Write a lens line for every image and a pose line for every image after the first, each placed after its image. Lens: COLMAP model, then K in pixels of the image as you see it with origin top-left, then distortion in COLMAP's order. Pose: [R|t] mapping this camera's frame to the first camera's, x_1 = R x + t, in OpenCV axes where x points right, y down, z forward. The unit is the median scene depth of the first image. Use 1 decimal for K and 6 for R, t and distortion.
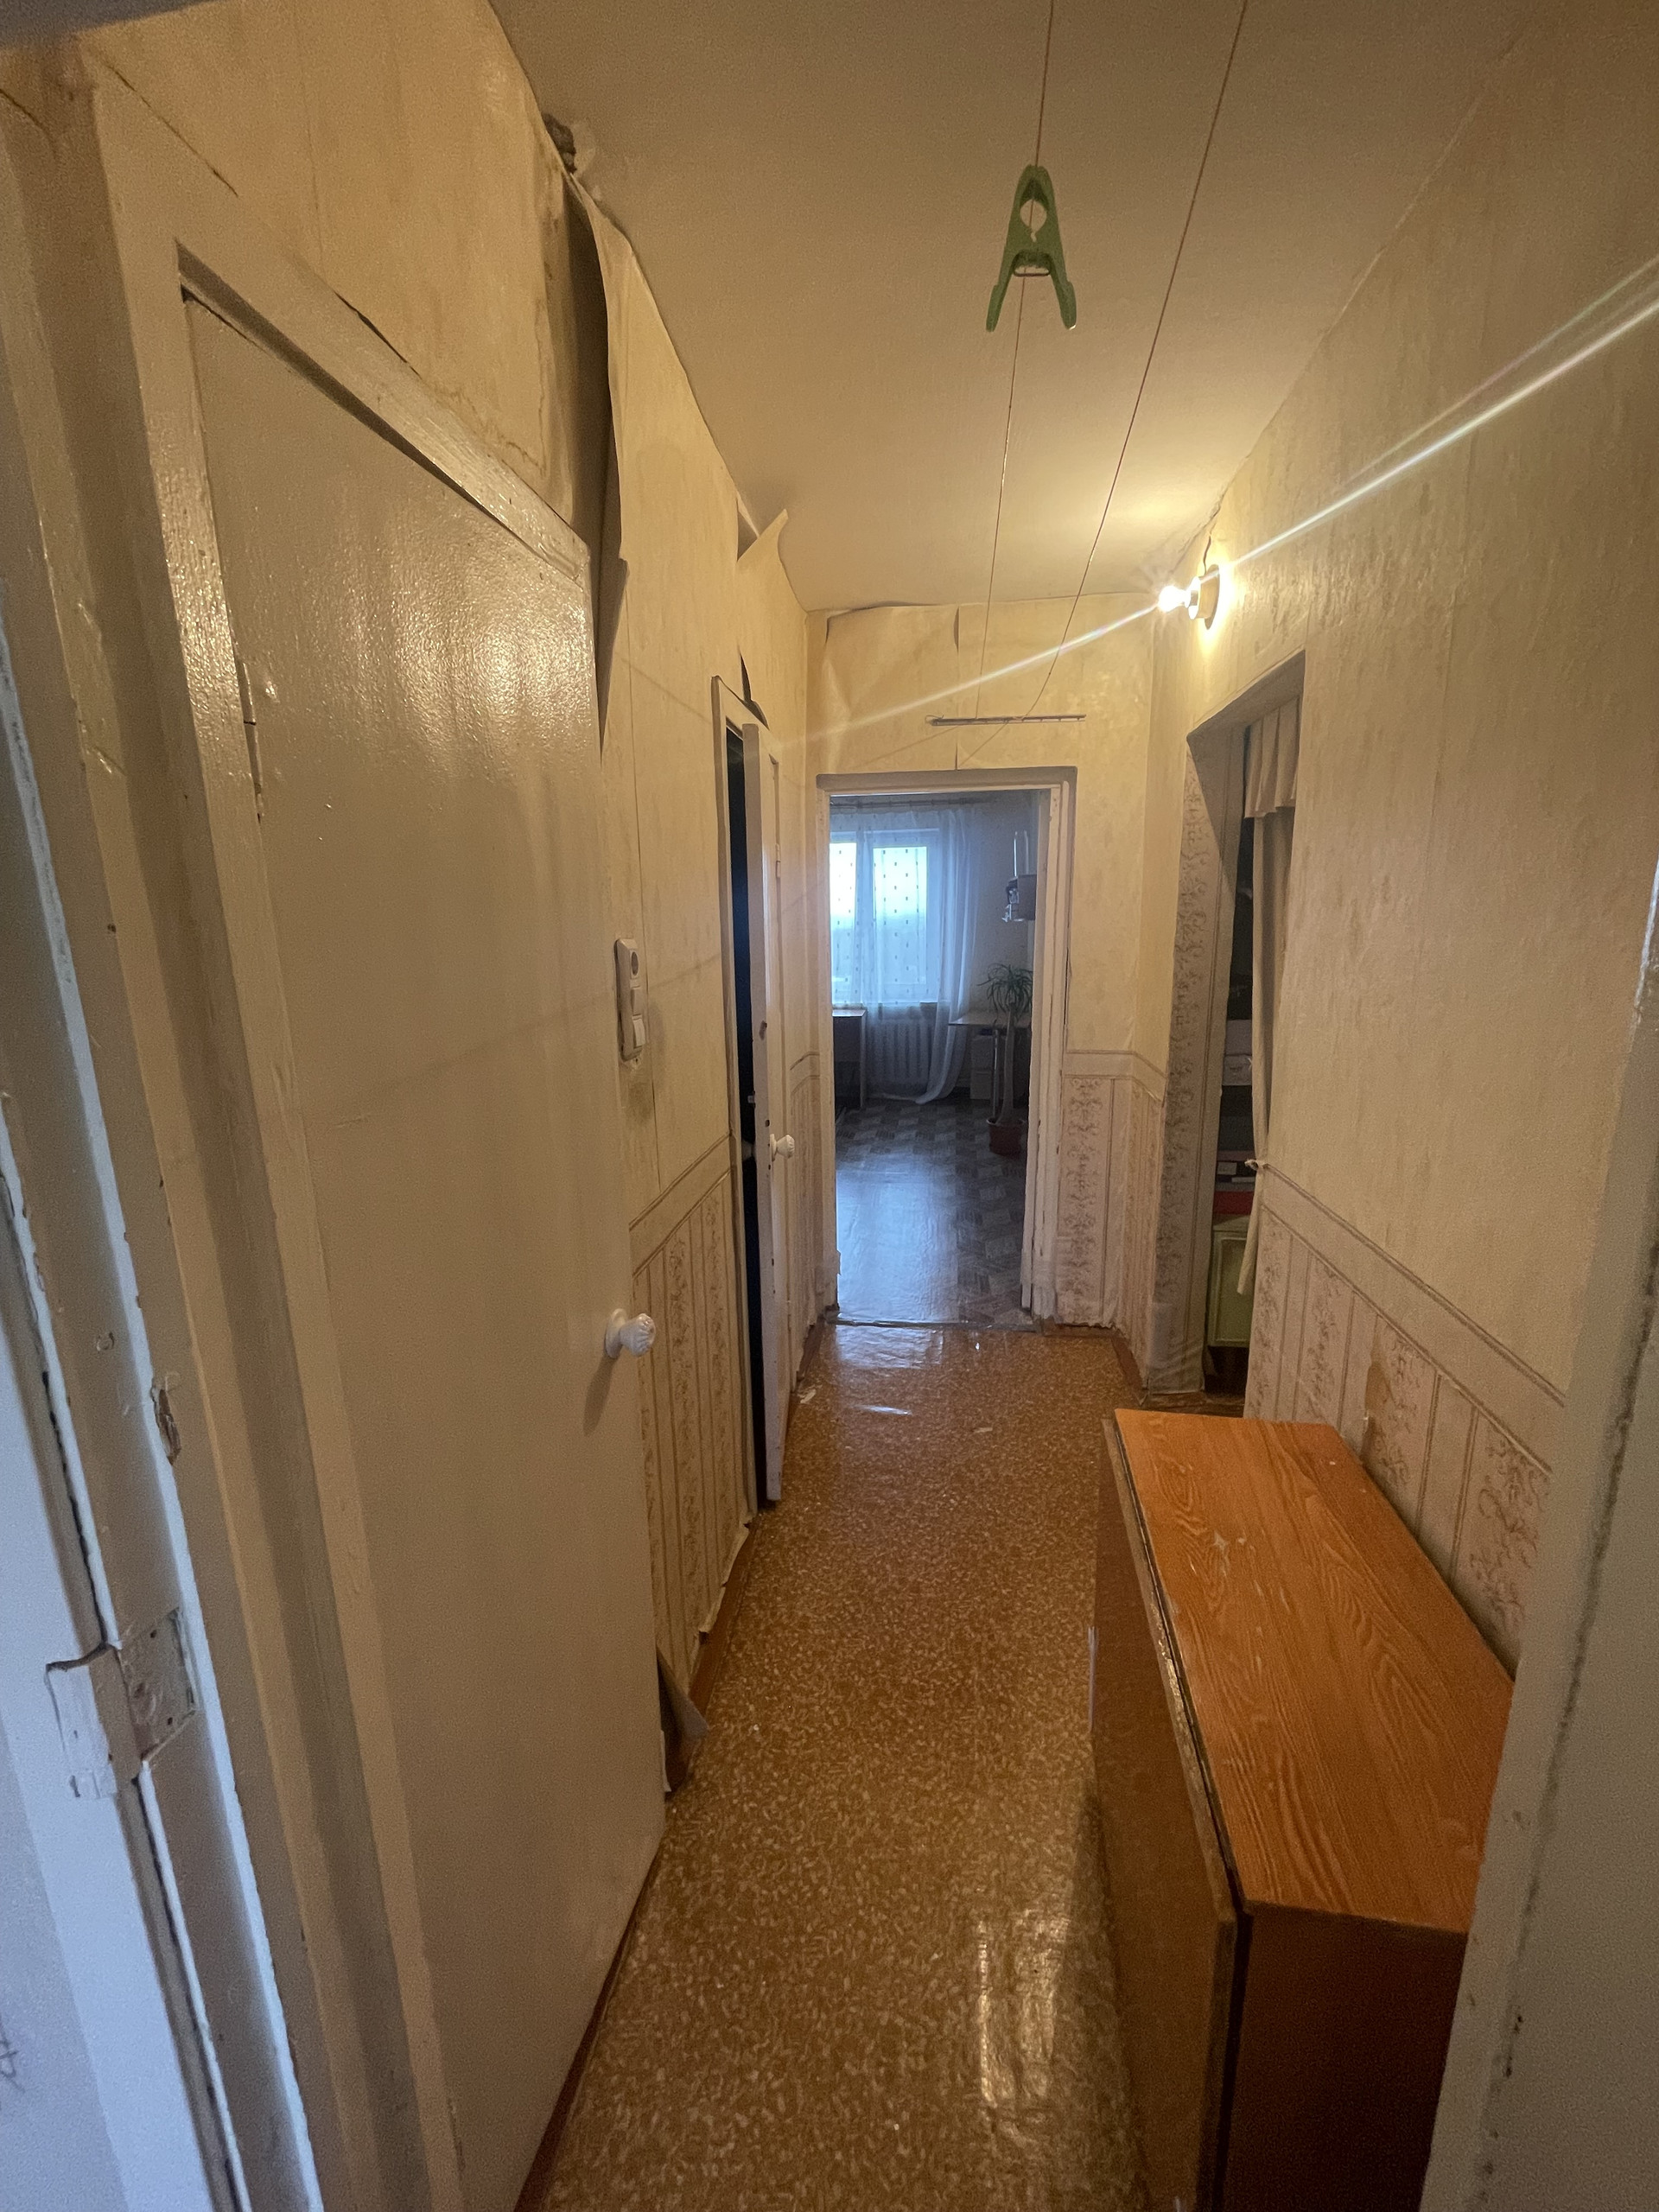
lens RADIAL K [[888.0, 0, 828.3], [0, 888.0, 1102.5], [0, 0, 1]] dist [-0.001505, 0.000084]
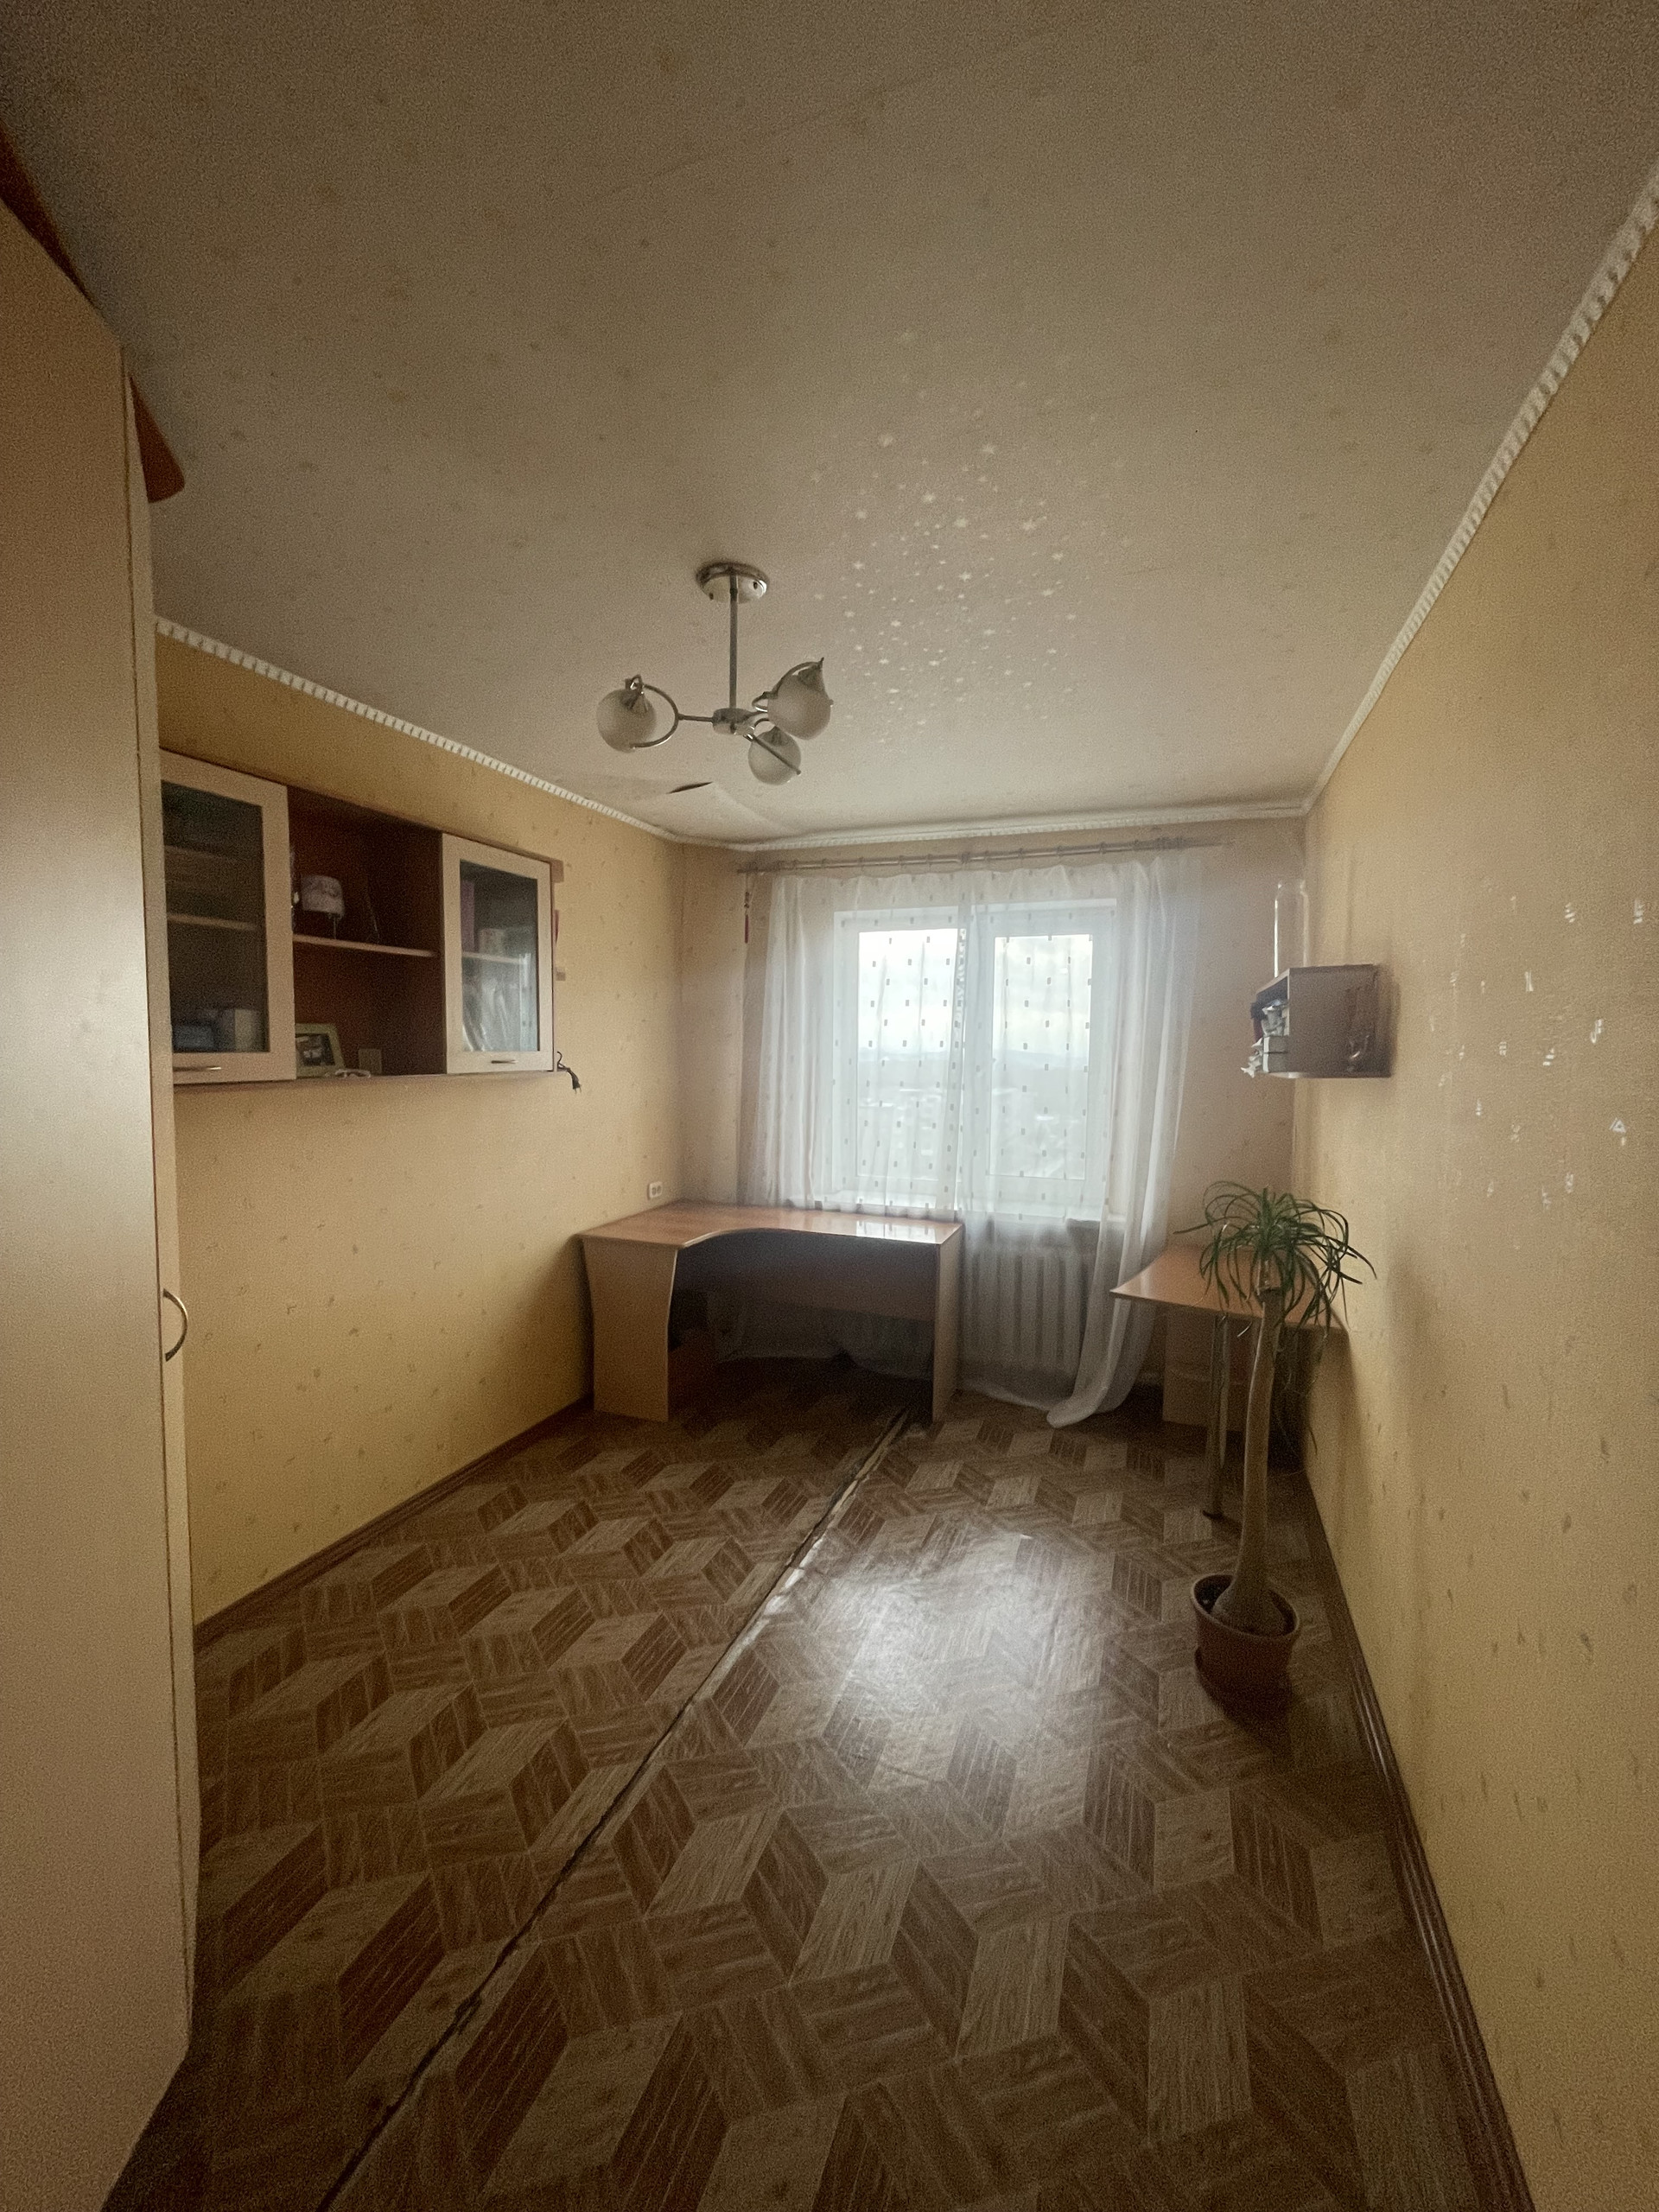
lens RADIAL K [[888.0, 0, 816.9], [0, 888.0, 1103.4], [0, 0, 1]] dist [-0.001505, 0.000084]
pose [[0.970605, 0.043461, -0.236720, 0.082227], [-0.075871, 0.988663, -0.129575, -0.101483], [0.228405, 0.143727, 0.962899, 0.457943]]
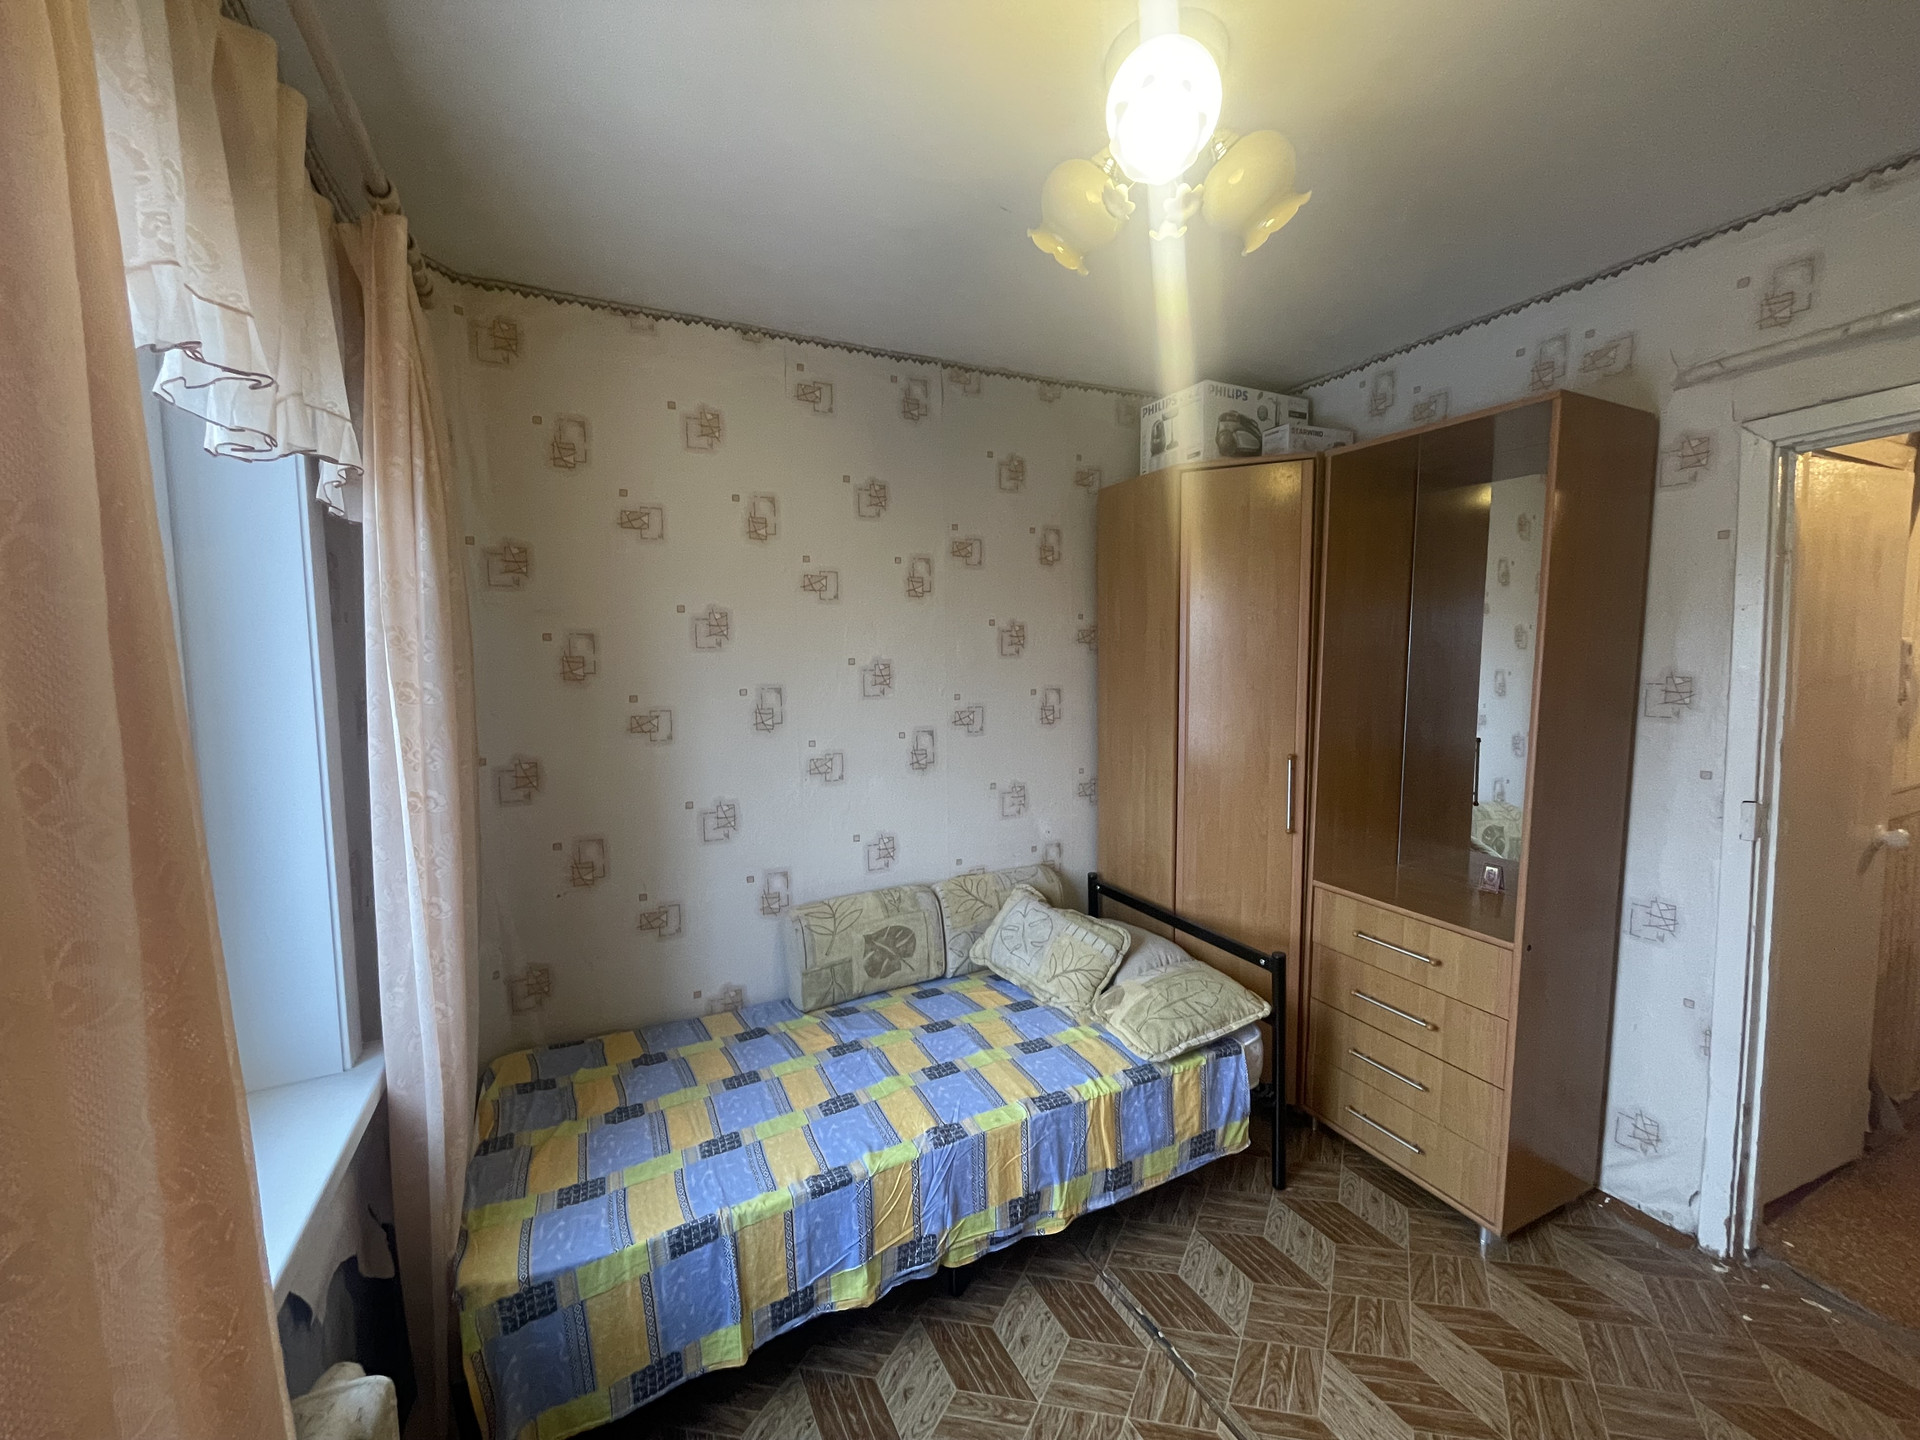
lens RADIAL K [[770.7, 0, 962.2], [0, 770.7, 713.8], [0, 0, 1]] dist [-0.001505, 0.000084]
pose [[-0.834795, 0.073551, -0.545625, 0.205533], [-0.084411, 0.962221, 0.258856, -0.249884], [0.544051, 0.262149, -0.797049, 1.153196]]
